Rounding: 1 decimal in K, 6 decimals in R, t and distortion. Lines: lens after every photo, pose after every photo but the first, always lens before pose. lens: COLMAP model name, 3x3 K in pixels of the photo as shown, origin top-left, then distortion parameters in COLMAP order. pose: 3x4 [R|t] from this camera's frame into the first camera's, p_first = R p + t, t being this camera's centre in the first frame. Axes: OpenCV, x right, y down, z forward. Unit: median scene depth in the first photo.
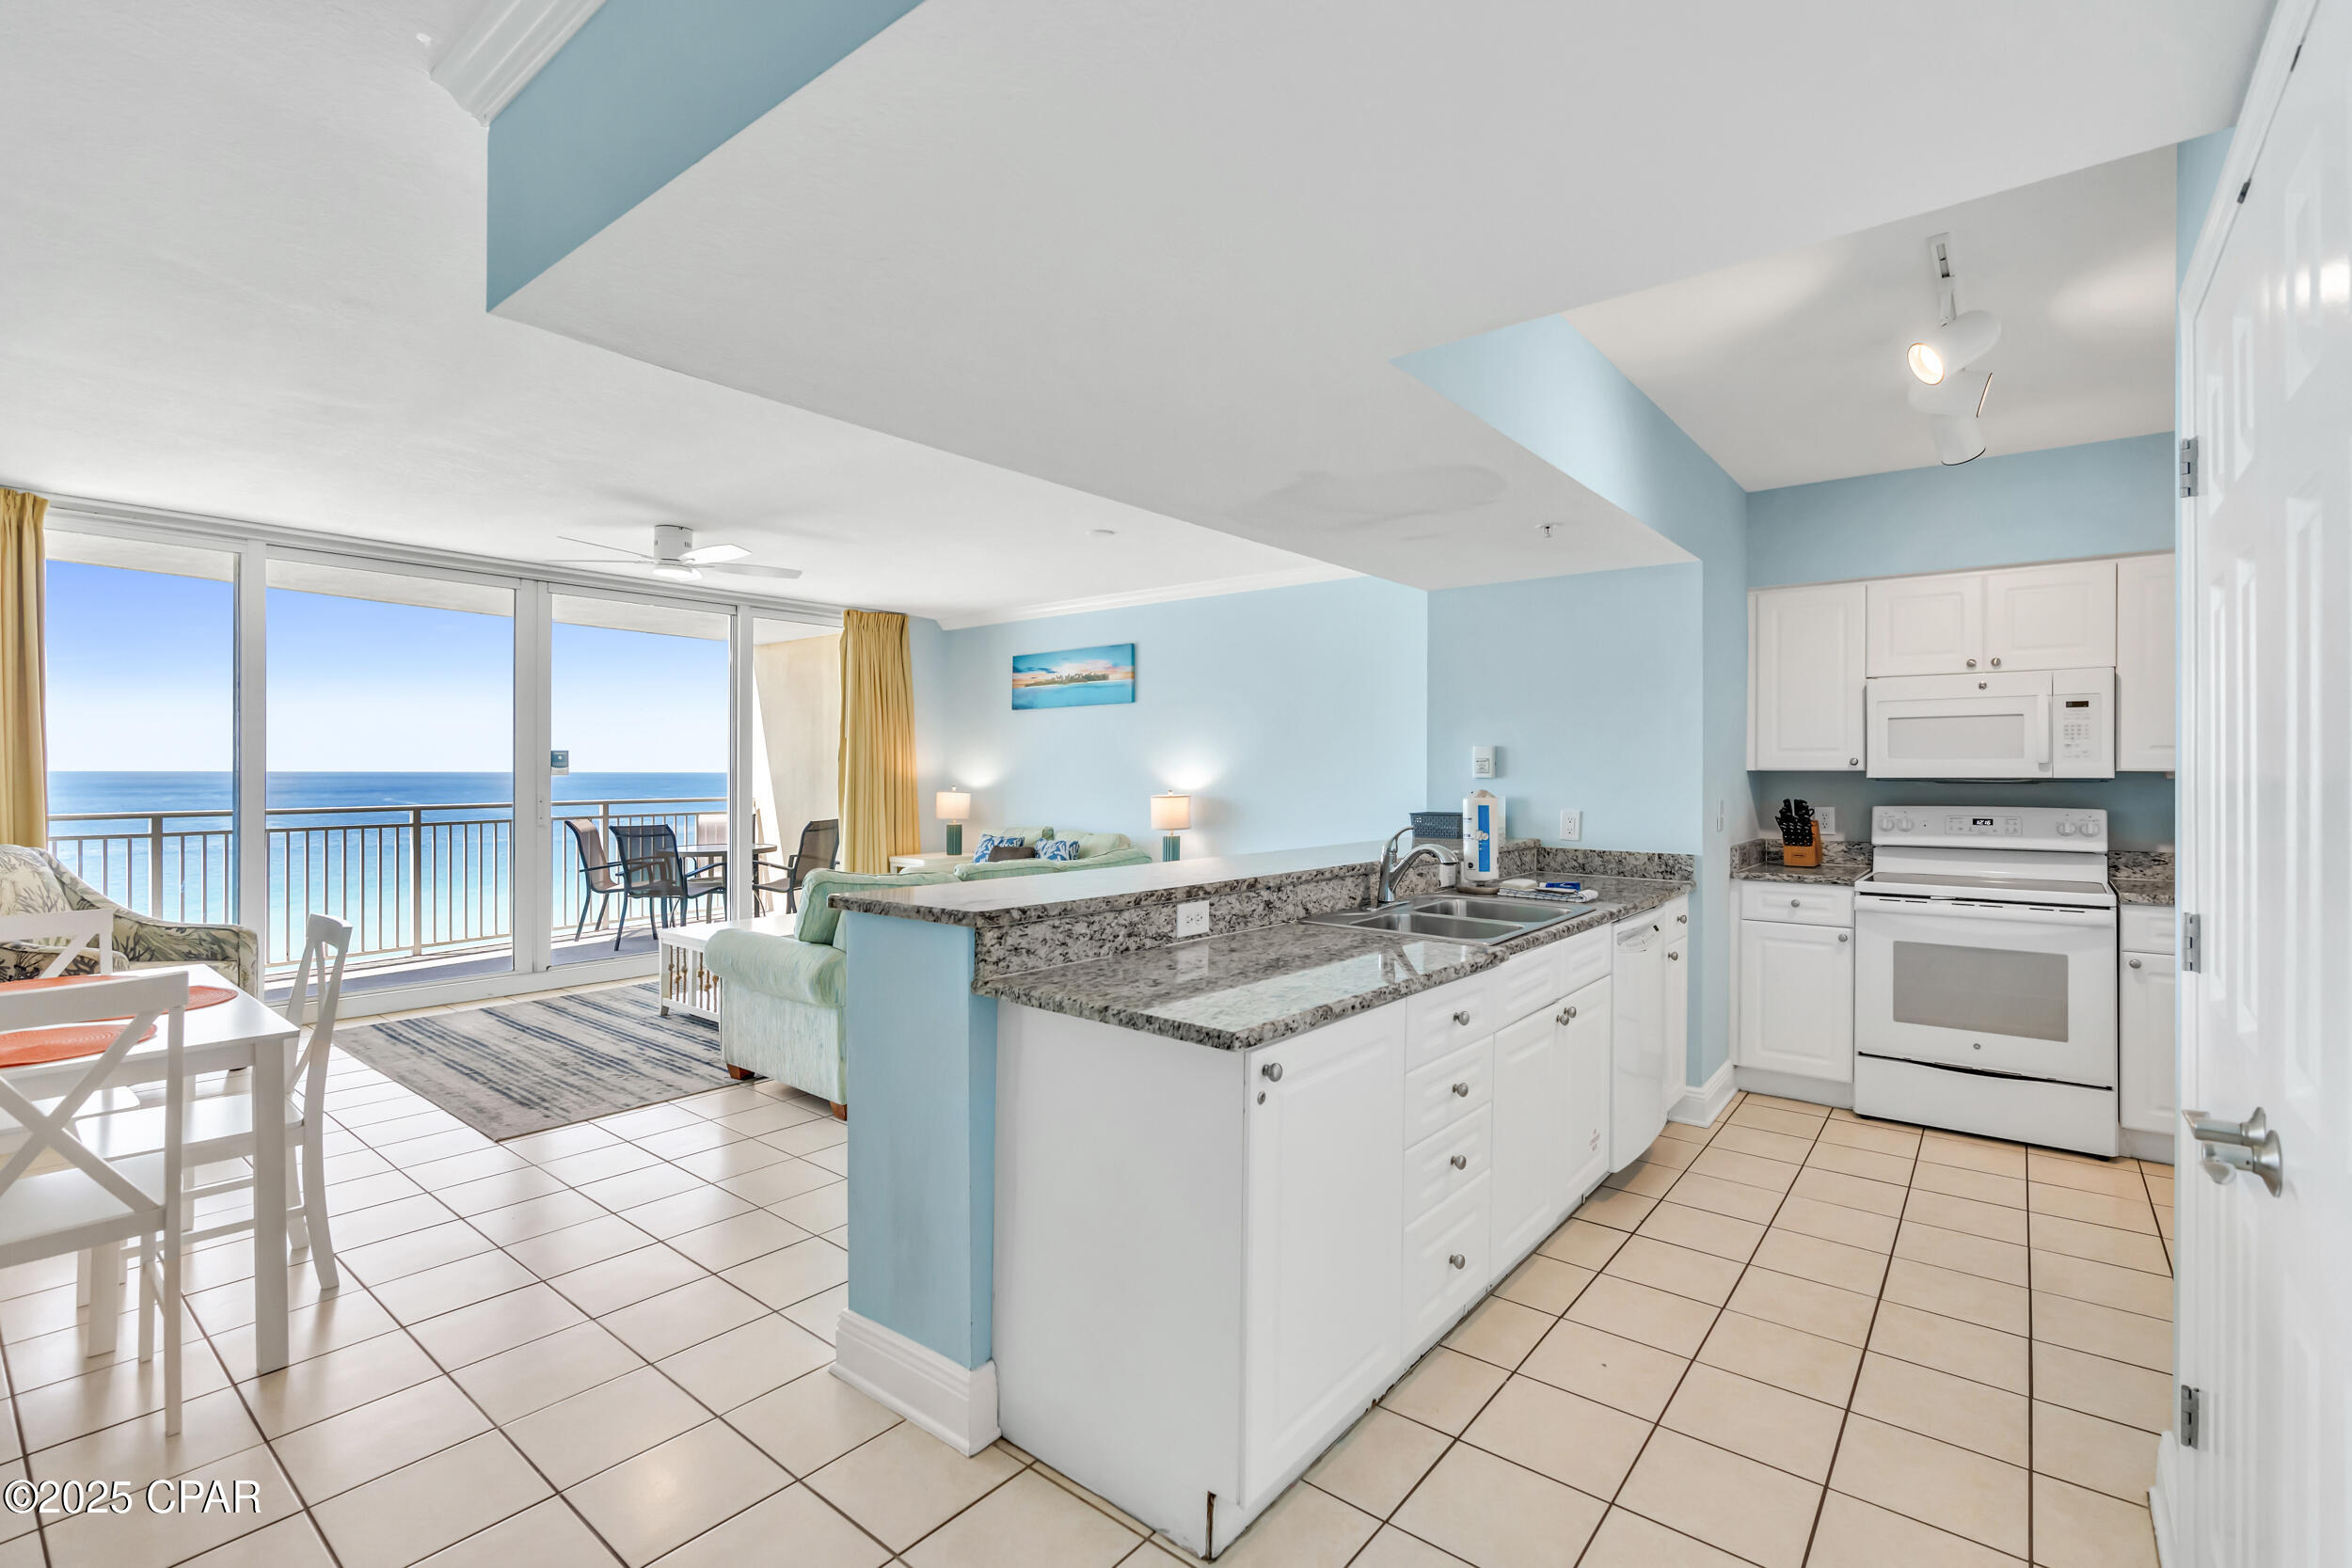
lens RADIAL K [[1062.5, 0, 1178.7], [0, 1062.5, 772.1], [0, 0, 1]] dist [-0.010353, 0.004619]
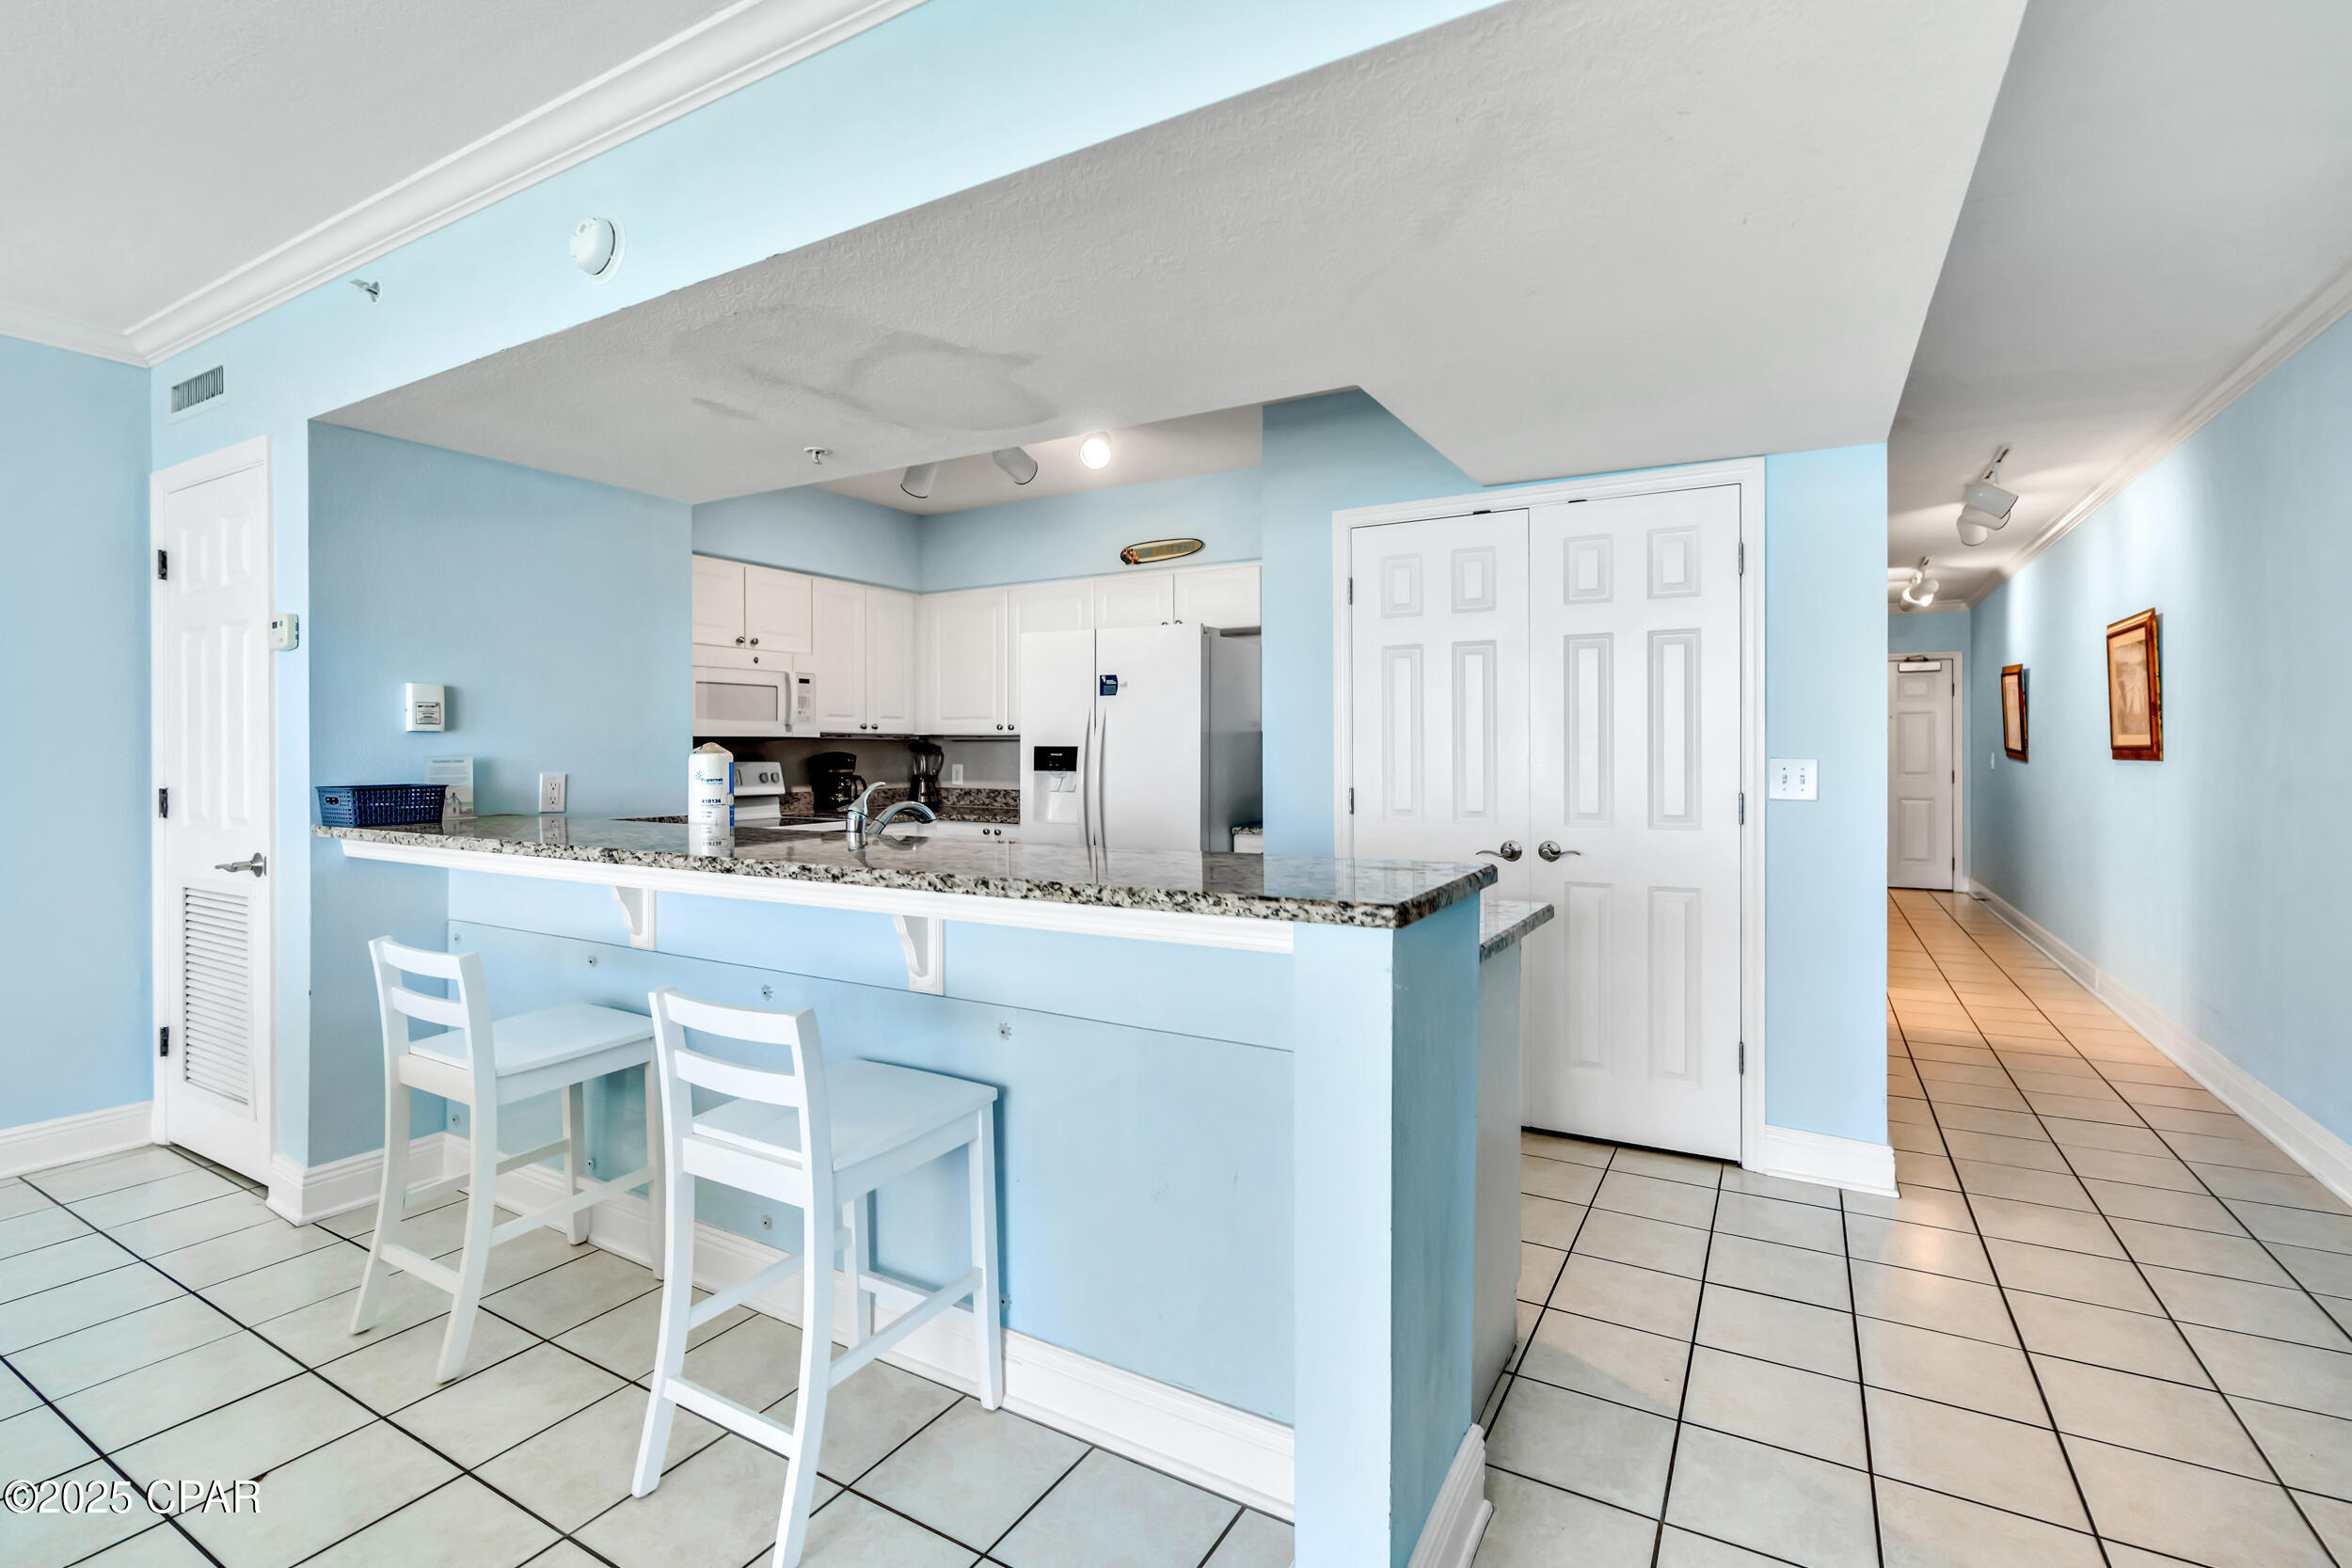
lens RADIAL K [[1062.5, 0, 1189.2], [0, 1062.5, 755.3], [0, 0, 1]] dist [-0.010353, 0.004619]
pose [[-0.156973, -0.006545, 0.987581, -0.453744], [0.001919, 0.999974, 0.006932, 0.016972], [-0.987601, 0.002983, -0.156957, 0.632412]]
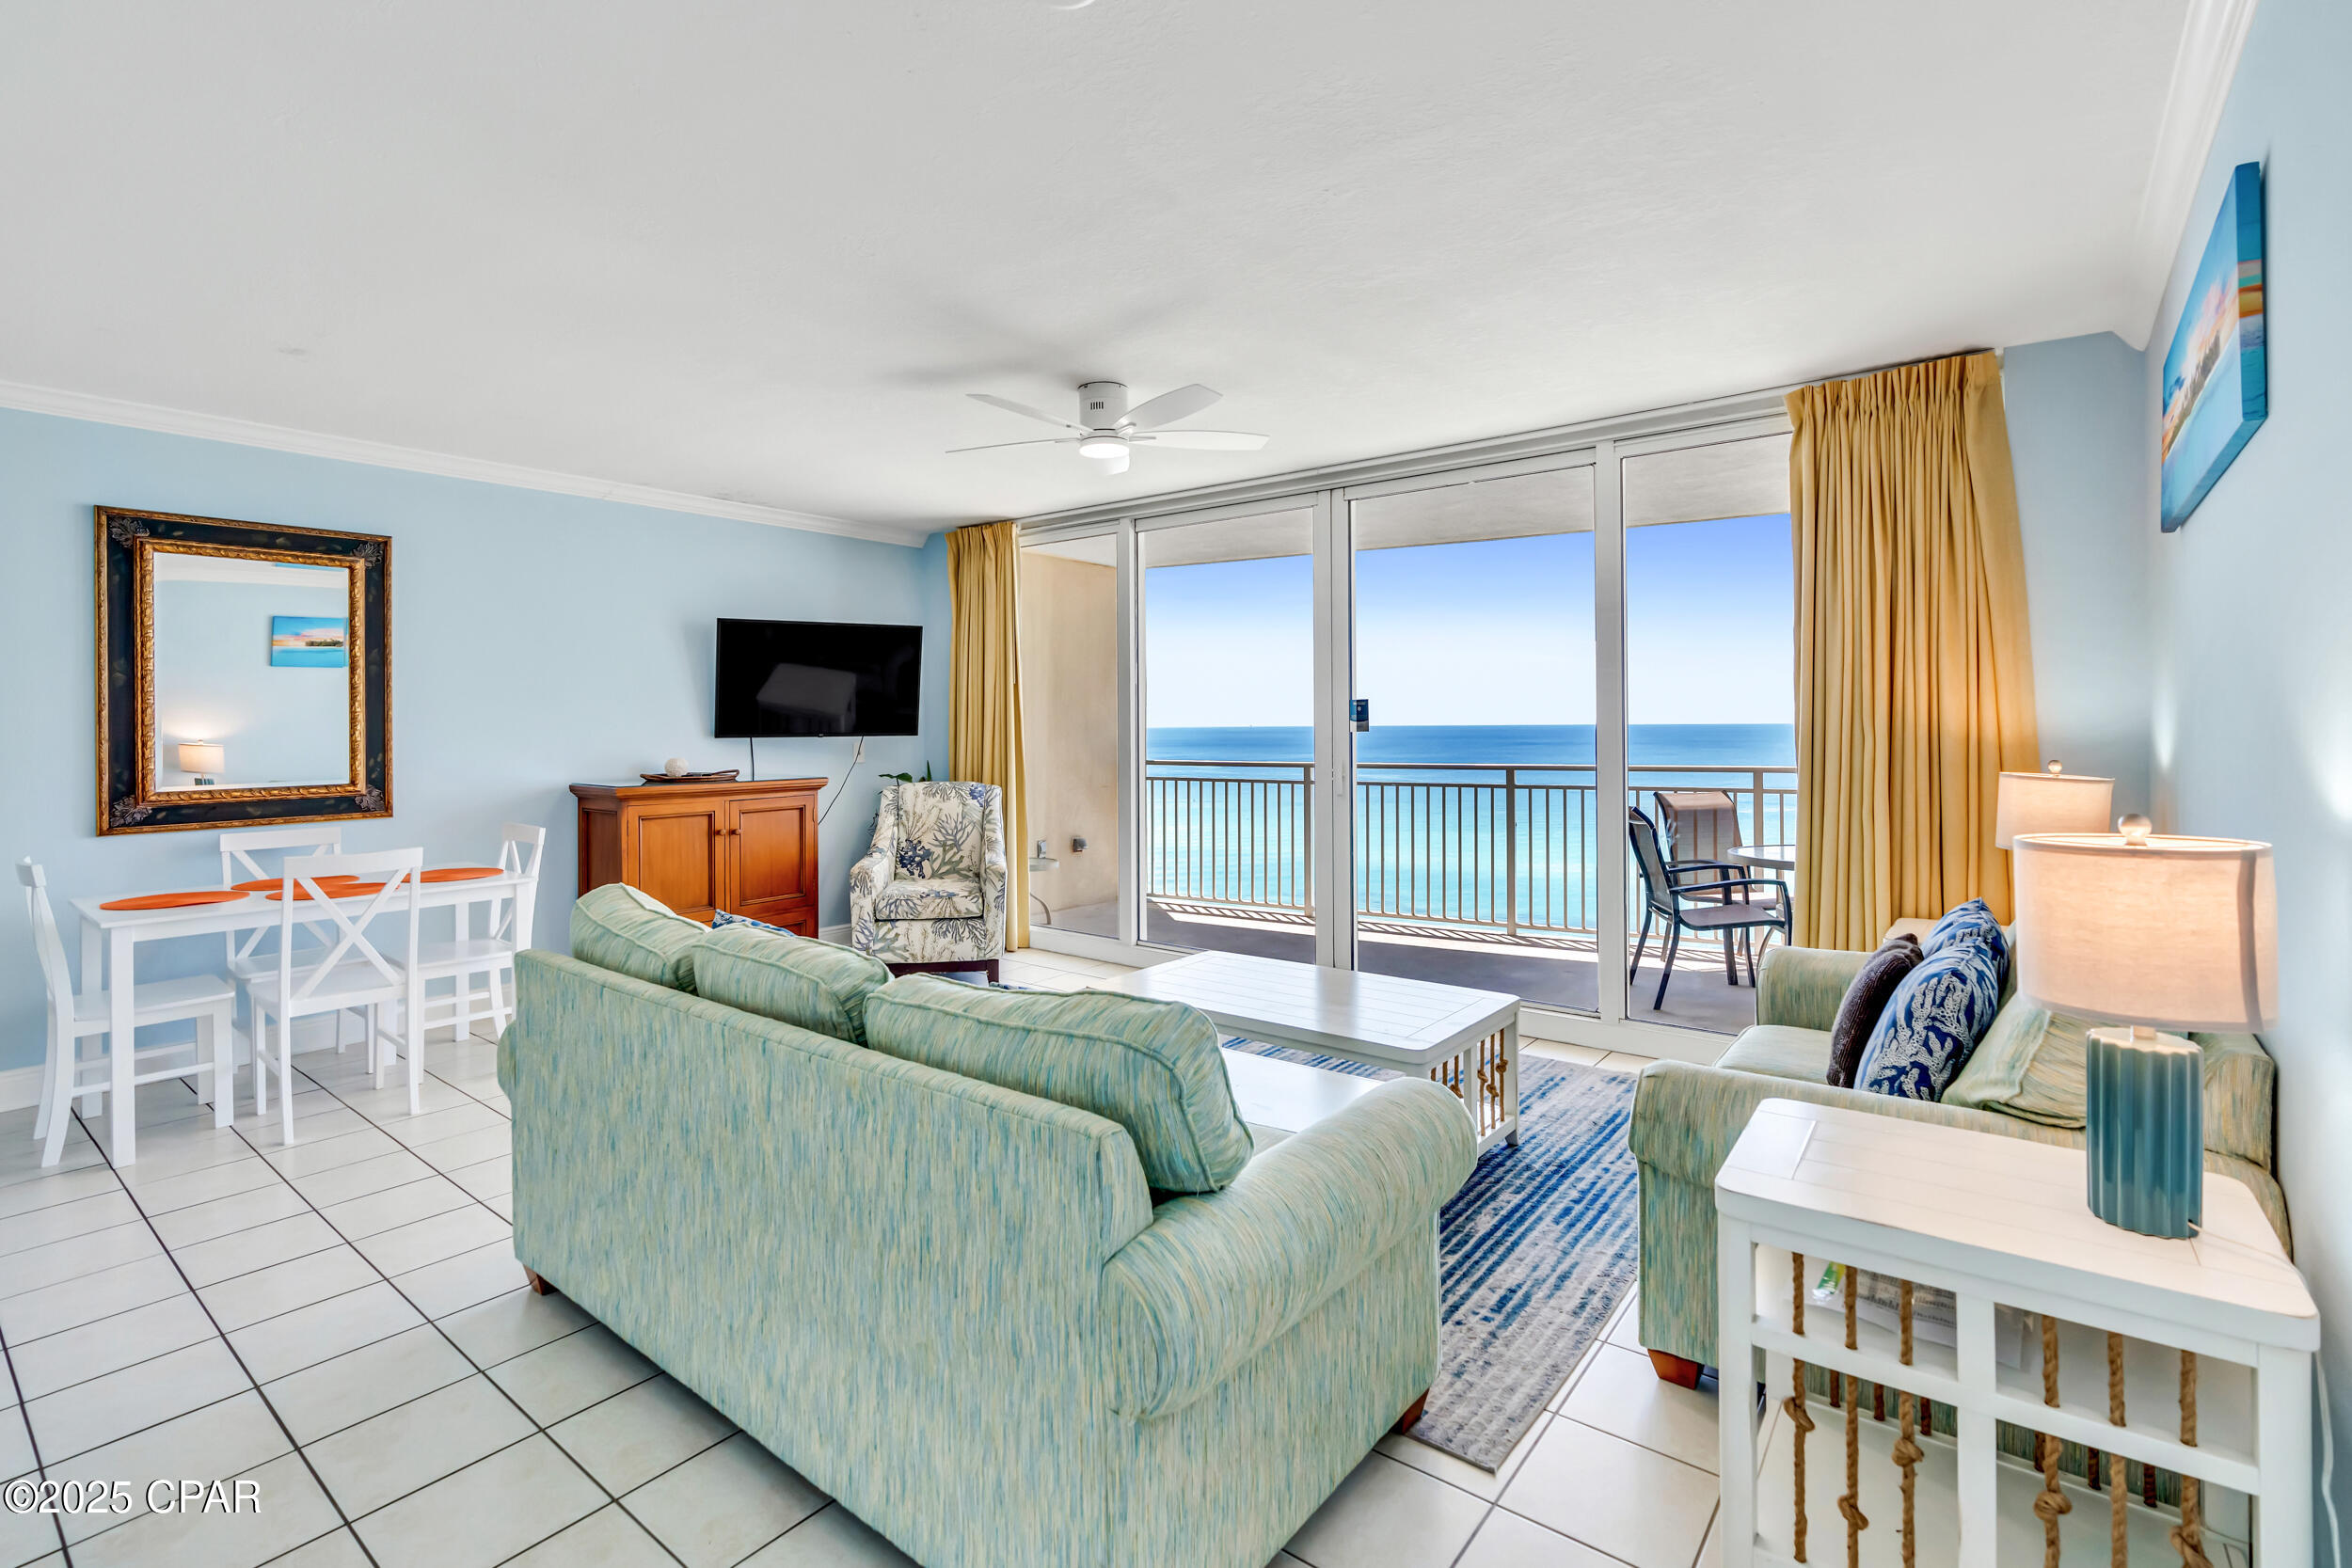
lens RADIAL K [[1062.5, 0, 1179.3], [0, 1062.5, 717.4], [0, 0, 1]] dist [-0.010353, 0.004619]
pose [[0.015112, -0.008595, -0.999849, 0.281464], [0.004350, 0.999954, -0.008530, -0.002561], [0.999876, -0.004220, 0.015149, 1.230125]]
